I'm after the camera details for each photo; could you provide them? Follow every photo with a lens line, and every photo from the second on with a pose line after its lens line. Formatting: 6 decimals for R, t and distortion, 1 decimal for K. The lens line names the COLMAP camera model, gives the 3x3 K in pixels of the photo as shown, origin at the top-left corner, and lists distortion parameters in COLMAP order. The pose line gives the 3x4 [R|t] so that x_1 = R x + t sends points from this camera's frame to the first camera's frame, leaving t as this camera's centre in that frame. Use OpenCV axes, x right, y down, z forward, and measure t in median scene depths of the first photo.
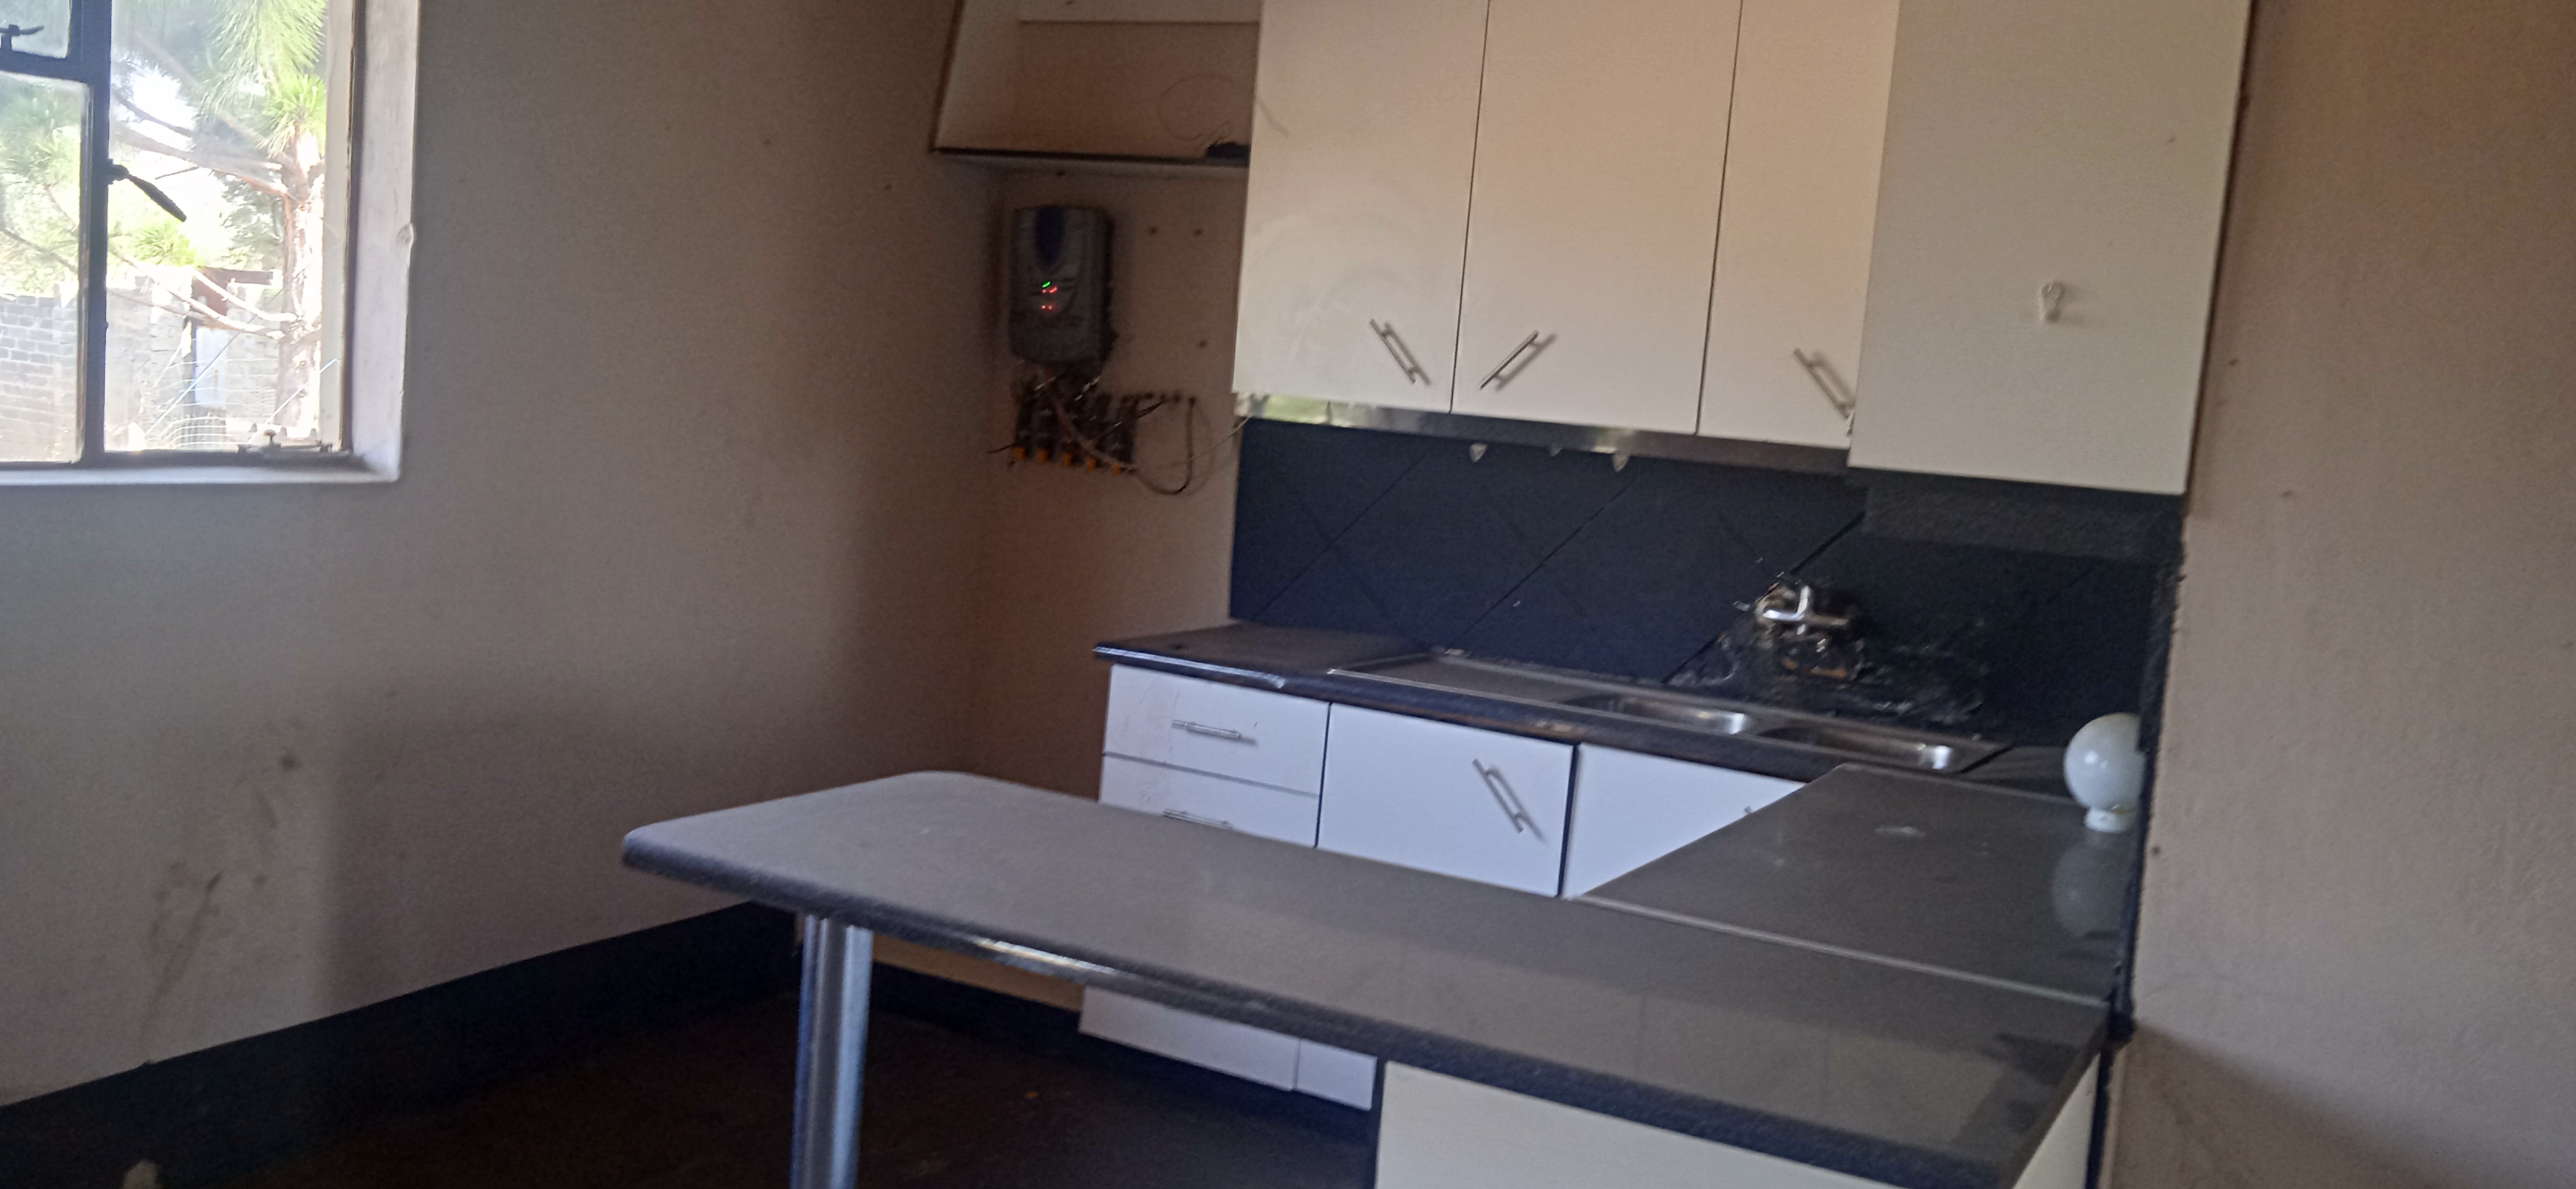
lens RADIAL K [[2115.0, 0, 1295.8], [0, 2115.0, 596.8], [0, 0, 1]] dist [0.051009, -0.106050]
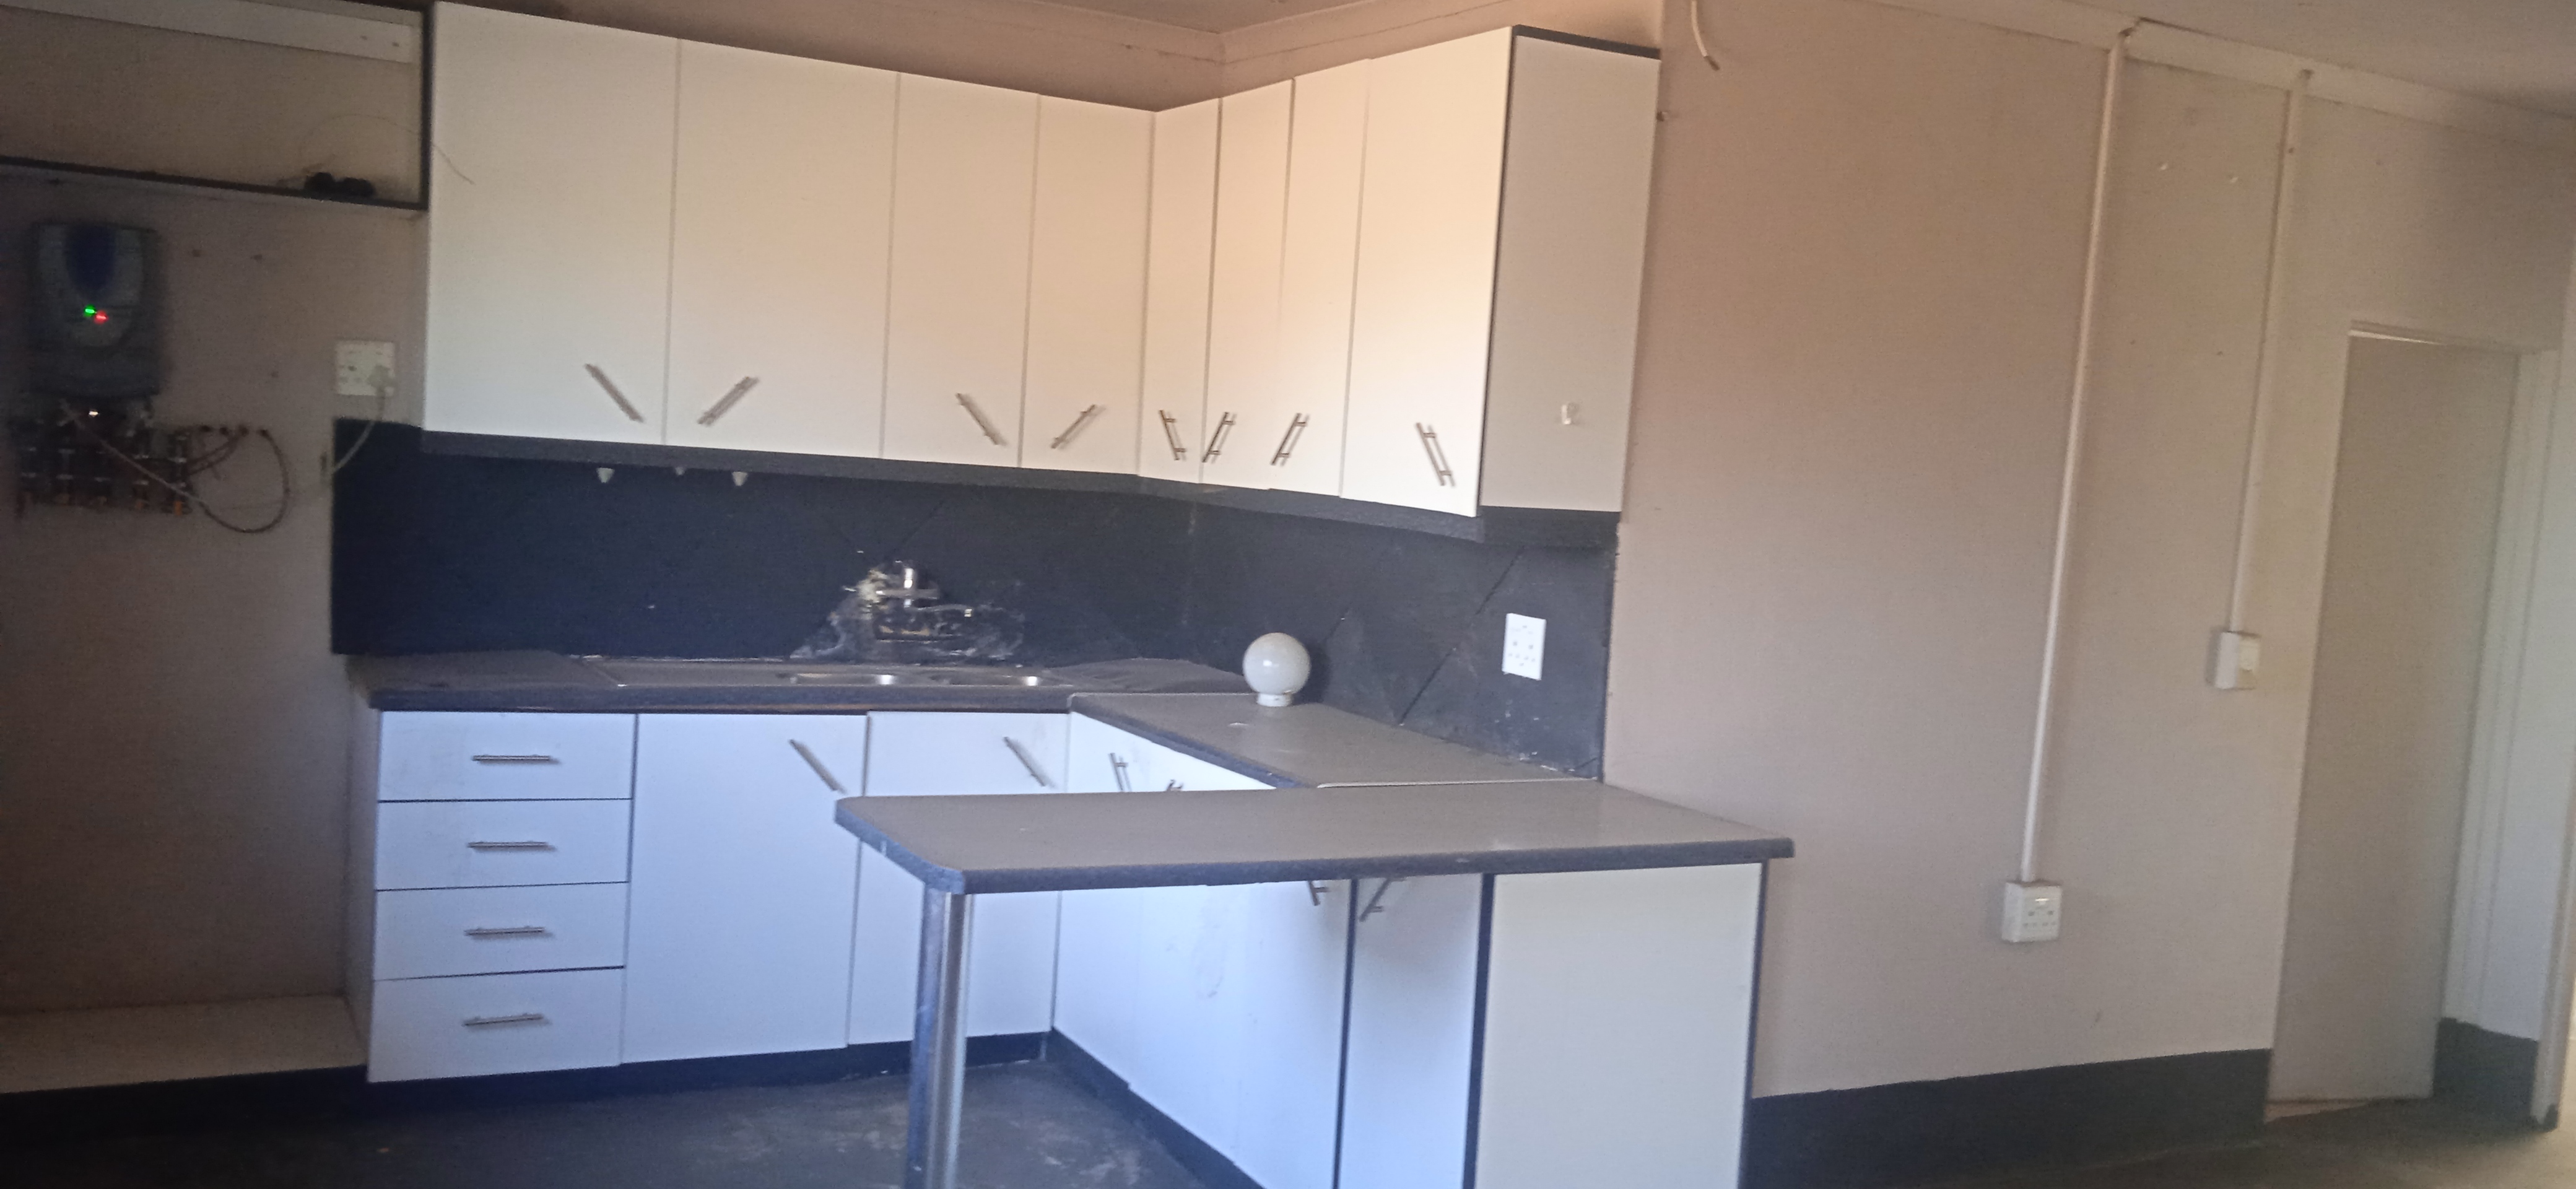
lens RADIAL K [[2115.0, 0, 1295.8], [0, 2115.0, 596.8], [0, 0, 1]] dist [0.051009, -0.106050]
pose [[0.546937, -0.103467, 0.830756, -0.693032], [0.067910, 0.994546, 0.079158, -0.072903], [-0.834415, 0.013122, 0.550980, 0.087909]]
